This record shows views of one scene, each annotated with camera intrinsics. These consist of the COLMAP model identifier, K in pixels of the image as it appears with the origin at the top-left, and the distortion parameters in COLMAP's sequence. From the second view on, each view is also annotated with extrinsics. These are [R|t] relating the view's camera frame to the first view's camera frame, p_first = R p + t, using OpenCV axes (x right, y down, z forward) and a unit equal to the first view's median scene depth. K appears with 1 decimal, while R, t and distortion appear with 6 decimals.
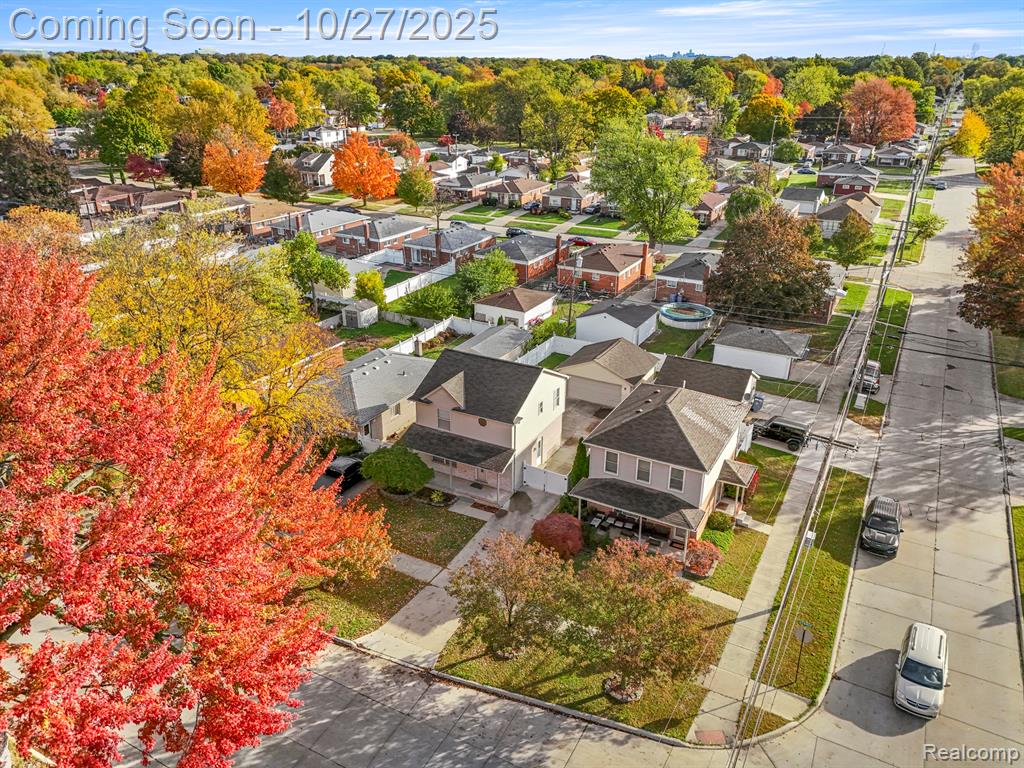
lens RADIAL K [[745.5, 0, 512.0], [0, 745.5, 384.0], [0, 0, 1]] dist [0.081337, -0.076994]
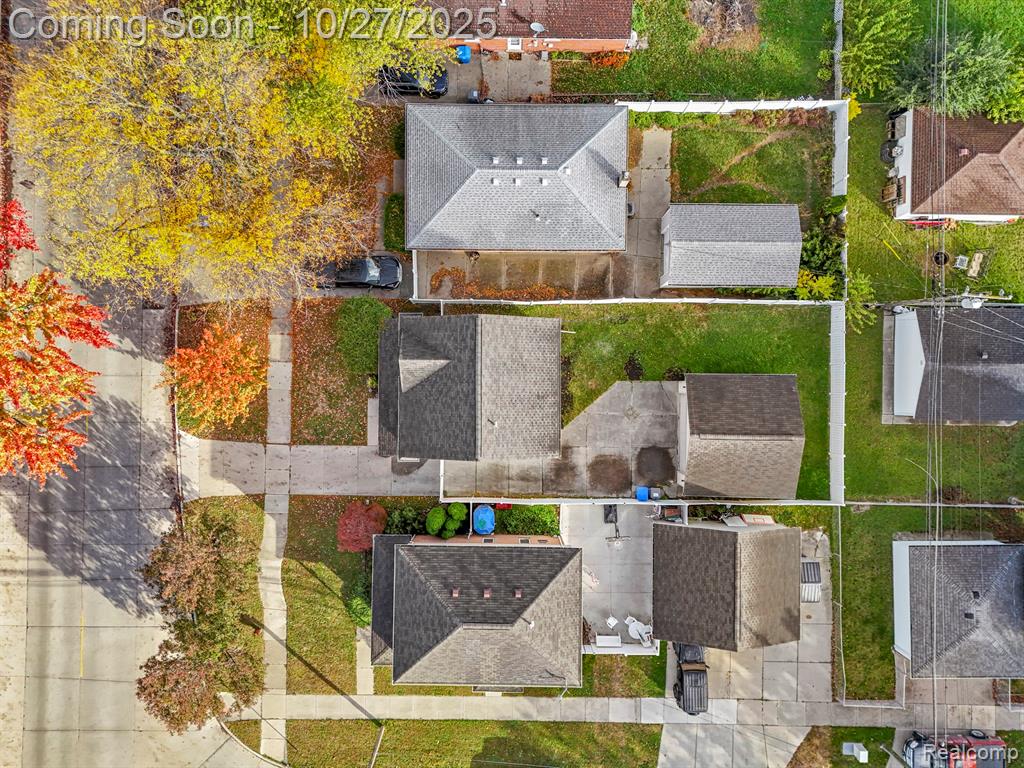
lens RADIAL K [[745.5, 0, 512.0], [0, 745.5, 384.0], [0, 0, 1]] dist [0.081337, -0.076994]
pose [[0.467448, 0.883969, -0.009535, -0.003569], [-0.348379, 0.194117, 0.917034, -0.534875], [0.812480, -0.425344, 0.398696, 0.515846]]
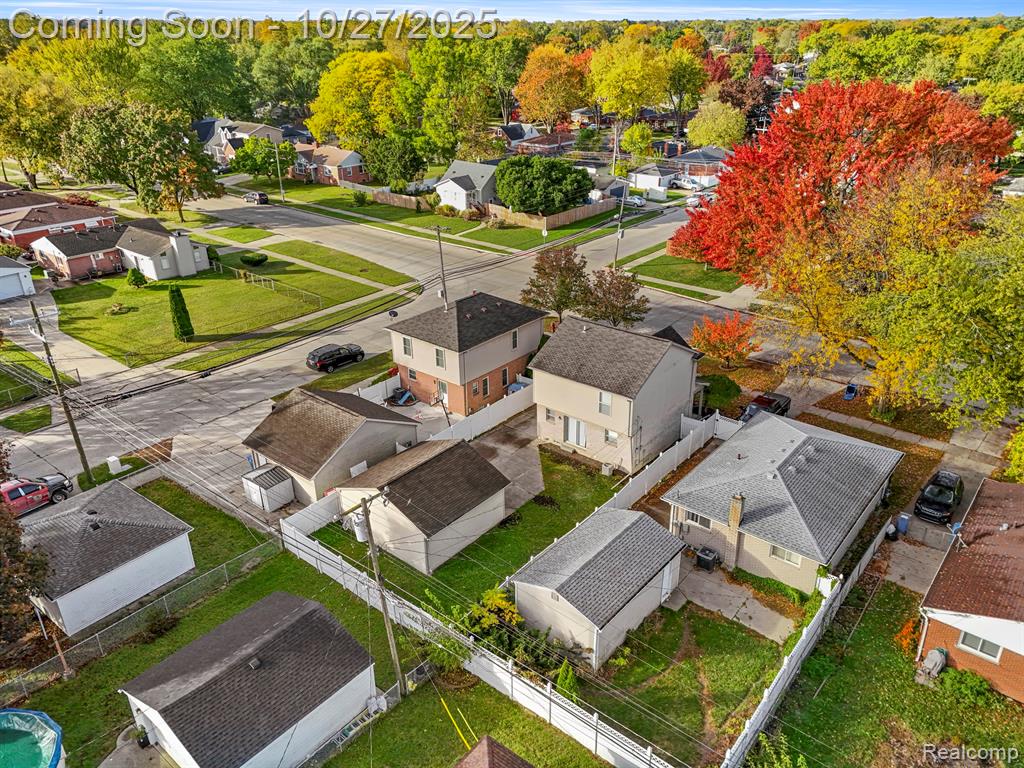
lens RADIAL K [[755.0, 0, 512.0], [0, 755.0, 384.0], [0, 0, 1]] dist [0.080434, -0.076728]
pose [[-0.982152, -0.080478, 0.170000, -0.042860], [0.073911, 0.665991, 0.742289, -0.502196], [-0.172956, 0.741606, -0.648156, 1.205862]]
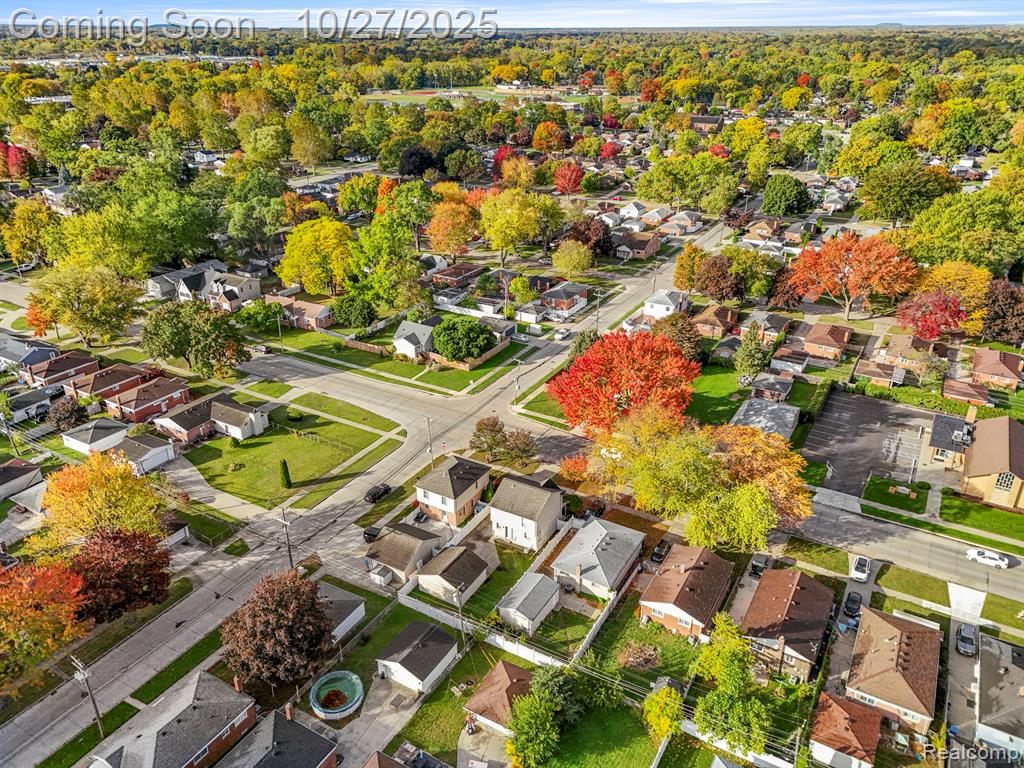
lens RADIAL K [[745.5, 0, 512.0], [0, 745.5, 384.0], [0, 0, 1]] dist [0.081337, -0.076994]
pose [[-0.999607, -0.016514, 0.022645, -0.017540], [0.006044, 0.661950, 0.749523, -1.282184], [-0.027367, 0.749366, -0.661591, 1.551131]]
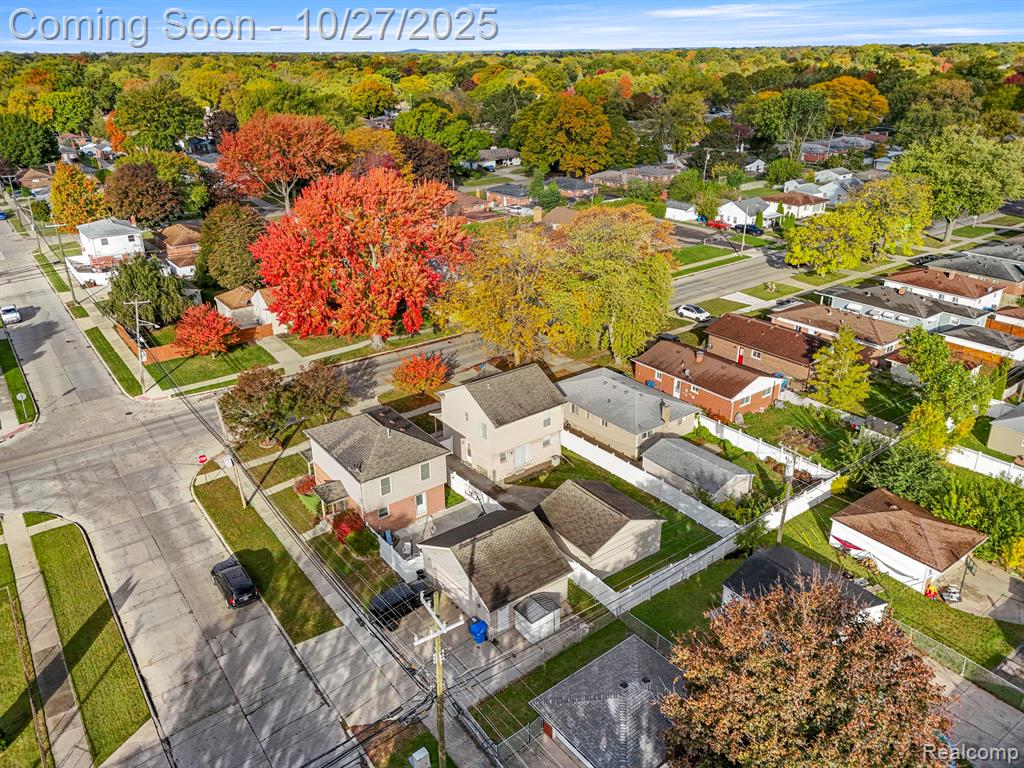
lens RADIAL K [[745.5, 0, 512.0], [0, 745.5, 384.0], [0, 0, 1]] dist [0.081337, -0.076994]
pose [[-0.418247, 0.365716, -0.831458, 0.727880], [-0.350642, 0.779408, 0.519204, -0.485729], [0.837926, 0.508699, -0.197750, 0.906474]]
